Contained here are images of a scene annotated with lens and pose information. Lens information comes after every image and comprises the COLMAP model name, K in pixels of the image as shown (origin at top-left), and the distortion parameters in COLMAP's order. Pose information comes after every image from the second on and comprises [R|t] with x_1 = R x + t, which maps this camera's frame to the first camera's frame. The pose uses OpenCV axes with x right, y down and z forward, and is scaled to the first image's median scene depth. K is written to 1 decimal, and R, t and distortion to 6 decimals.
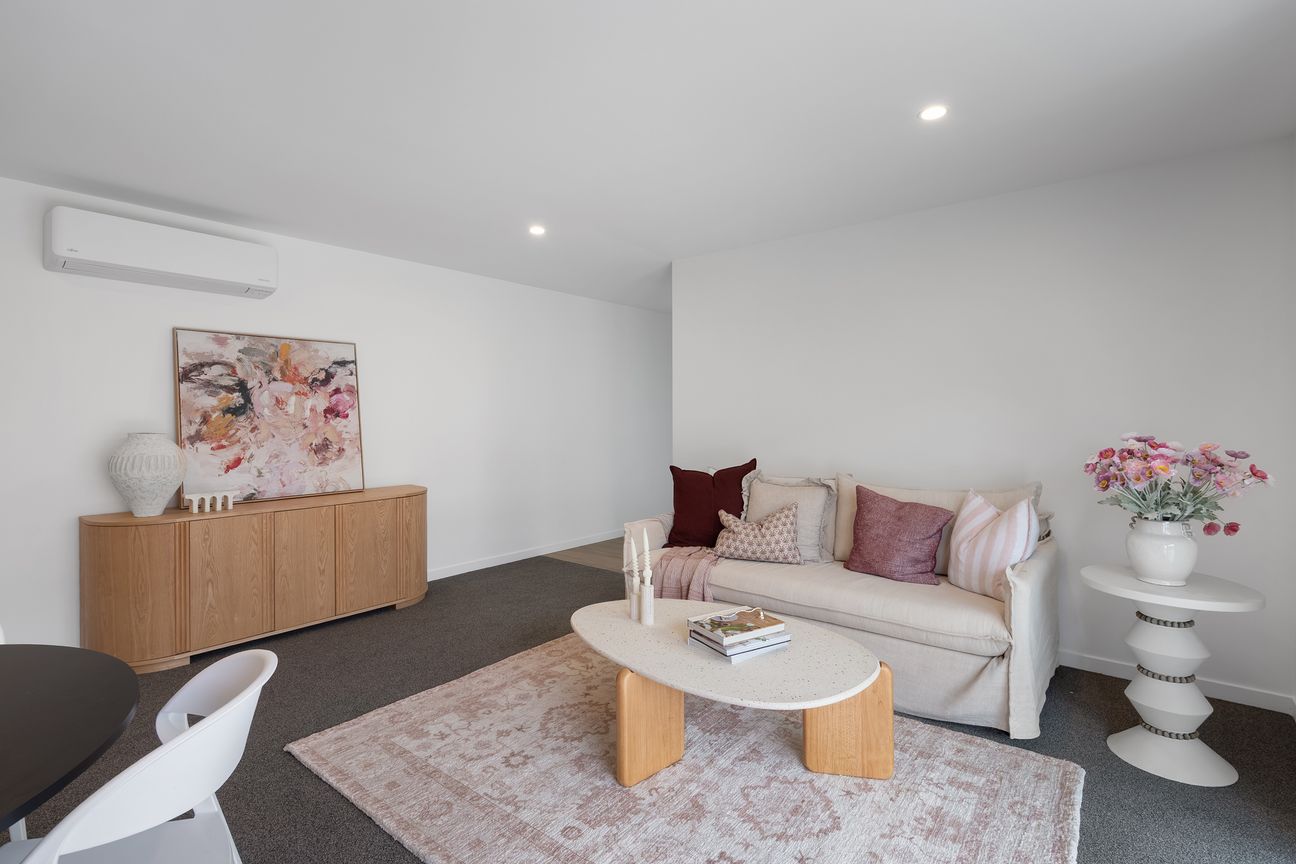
lens RADIAL K [[609.1, 0, 656.8], [0, 609.1, 407.6], [0, 0, 1]] dist [0.001102, 0.000258]
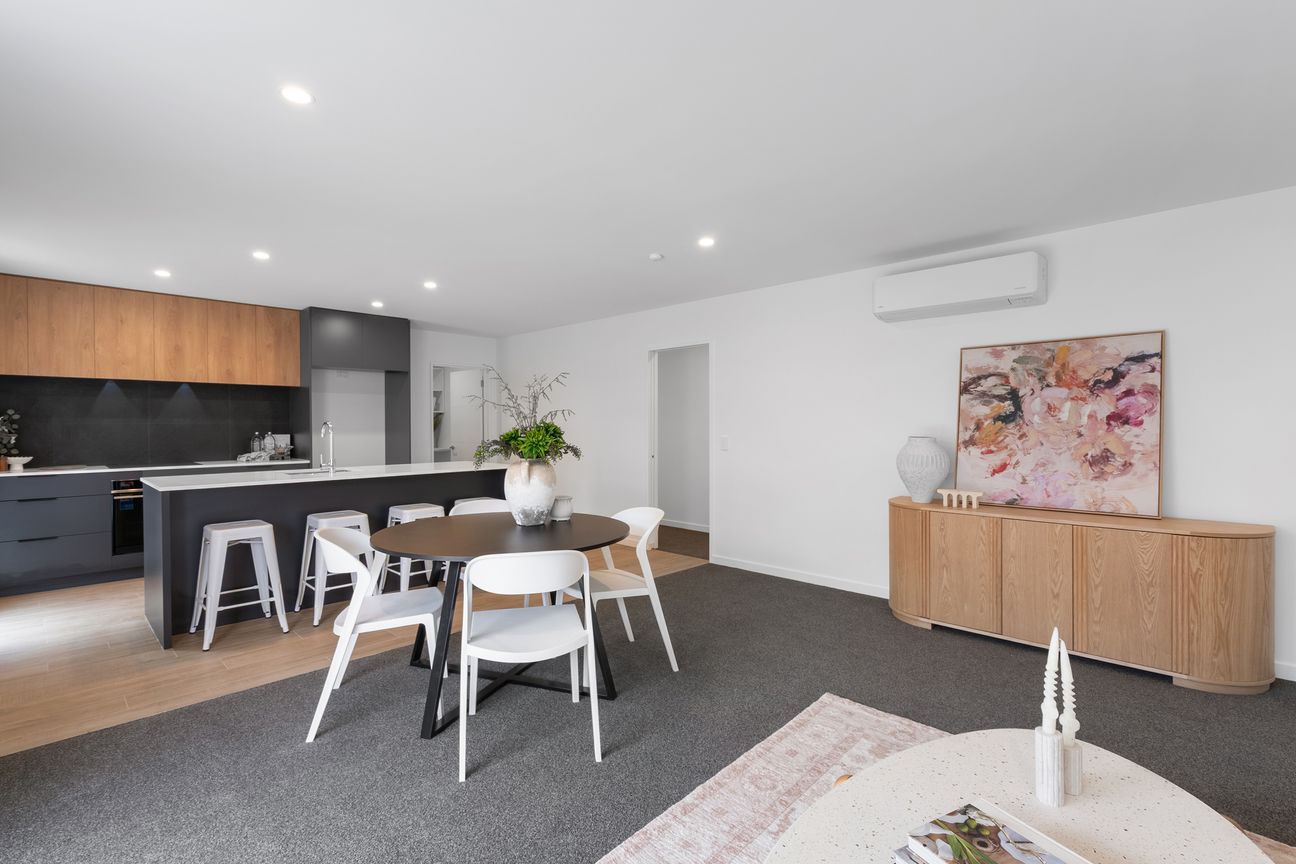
lens RADIAL K [[592.3, 0, 648.4], [0, 592.3, 421.6], [0, 0, 1]] dist [0.001801, 0.000835]
pose [[-0.095741, -0.001250, -0.995406, 0.382852], [0.017034, 0.999851, -0.002894, 0.003084], [0.995261, -0.017232, -0.095705, 0.476576]]
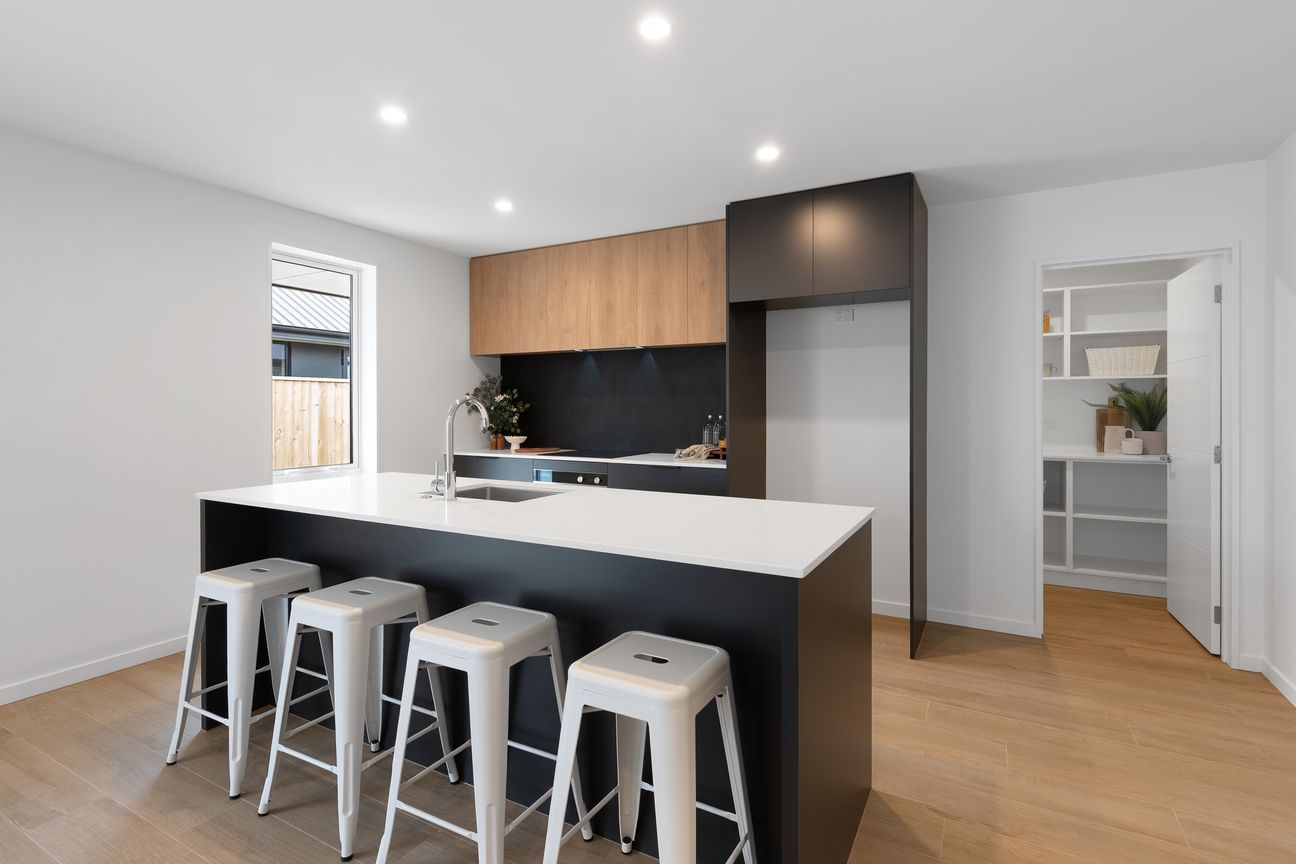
lens RADIAL K [[633.5, 0, 649.9], [0, 633.5, 408.2], [0, 0, 1]] dist [0.000605, -0.000085]
pose [[-0.986907, 0.003560, -0.161253, -0.805502], [0.005004, 0.999951, -0.008546, 0.005238], [0.161215, -0.009241, -0.986876, 0.389622]]
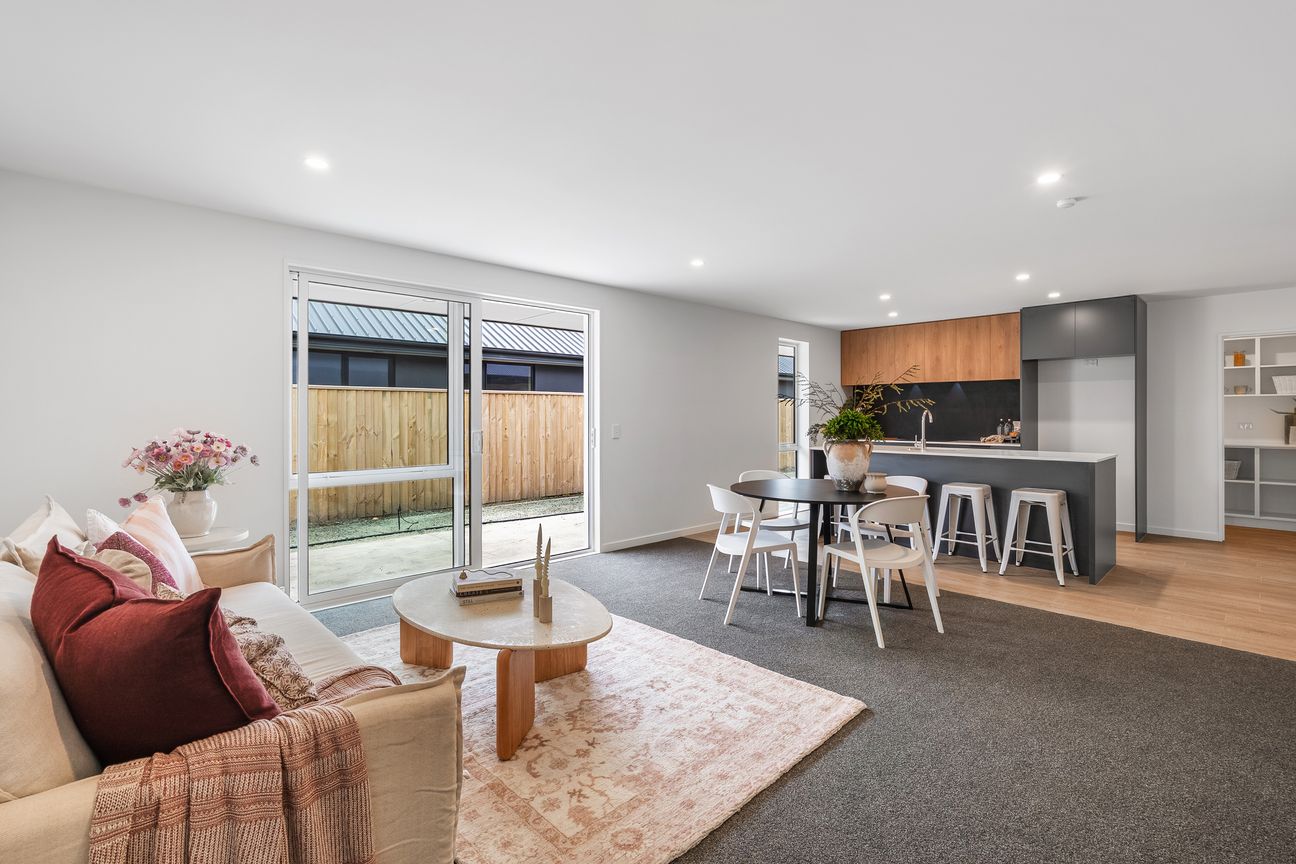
lens RADIAL K [[592.3, 0, 648.4], [0, 592.3, 421.6], [0, 0, 1]] dist [0.001801, 0.000835]
pose [[-0.990672, 0.002023, 0.136253, -0.226343], [0.001584, 0.999993, -0.003334, 0.022324], [-0.136259, -0.003087, -0.990668, 1.336601]]
